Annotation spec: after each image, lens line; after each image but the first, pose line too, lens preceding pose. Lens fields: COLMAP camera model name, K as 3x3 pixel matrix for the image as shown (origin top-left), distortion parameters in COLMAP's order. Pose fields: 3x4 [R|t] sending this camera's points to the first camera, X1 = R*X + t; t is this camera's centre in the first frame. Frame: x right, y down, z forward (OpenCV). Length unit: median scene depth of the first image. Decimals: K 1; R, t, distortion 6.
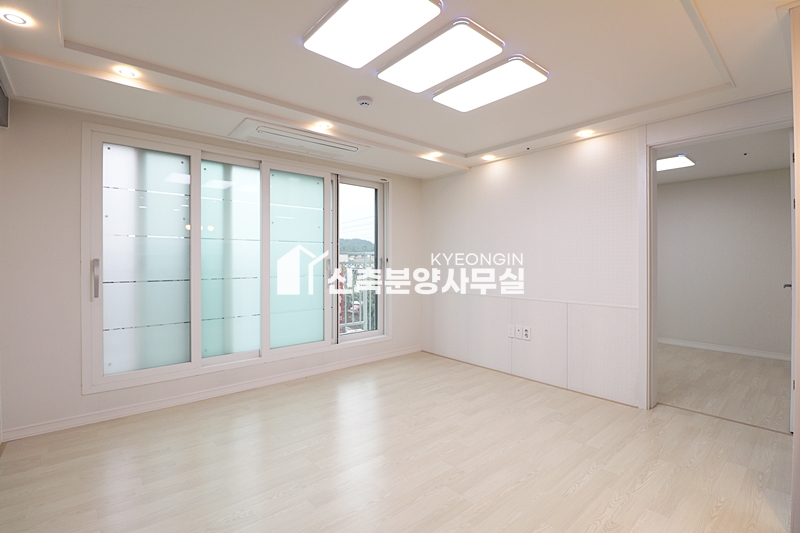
lens RADIAL K [[366.9, 0, 407.6], [0, 366.9, 262.9], [0, 0, 1]] dist [-0.006745, -0.010487]
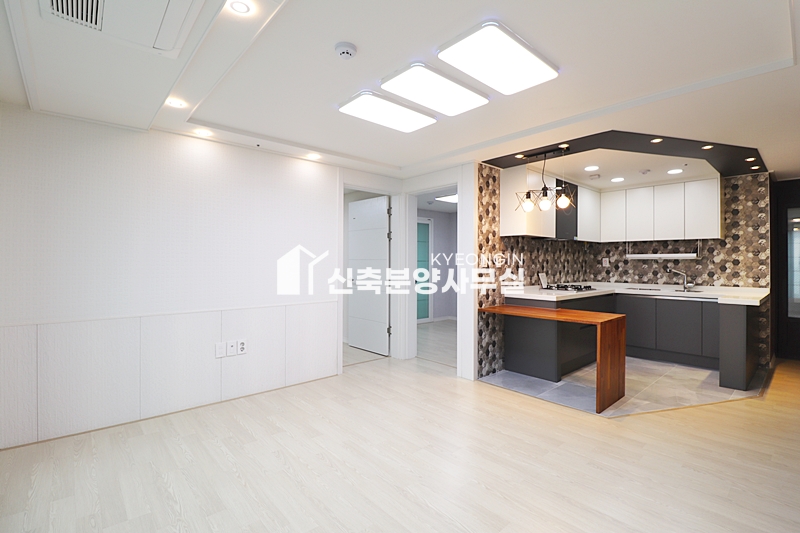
lens RADIAL K [[366.9, 0, 407.4], [0, 366.9, 259.0], [0, 0, 1]] dist [-0.006745, -0.010487]
pose [[-0.007638, 0.011163, 0.999909, -0.626053], [0.007108, 0.999913, -0.011108, -0.010065], [-0.999946, 0.007022, -0.007717, 0.651831]]
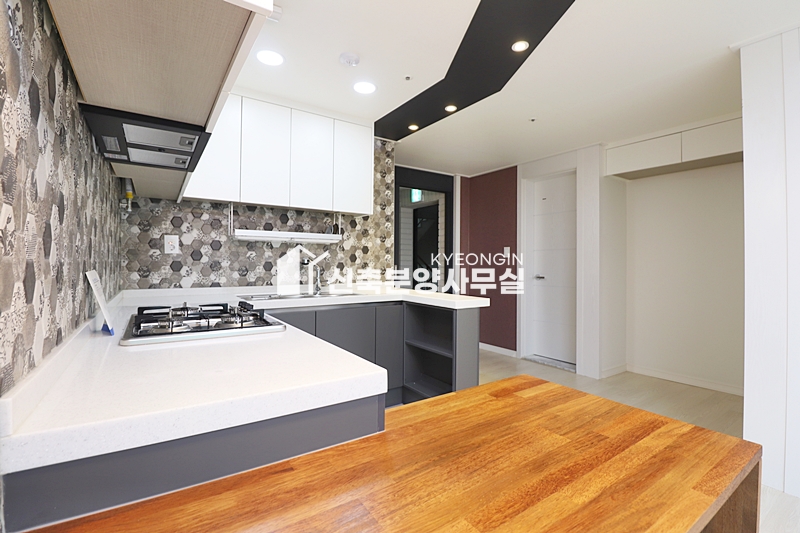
lens RADIAL K [[366.9, 0, 399.6], [0, 366.9, 265.2], [0, 0, 1]] dist [-0.006745, -0.010487]
pose [[-0.991000, -0.007257, 0.133663, 0.429542], [-0.005341, 0.999878, 0.014692, 0.021318], [-0.133753, 0.013846, -0.990918, 0.427858]]
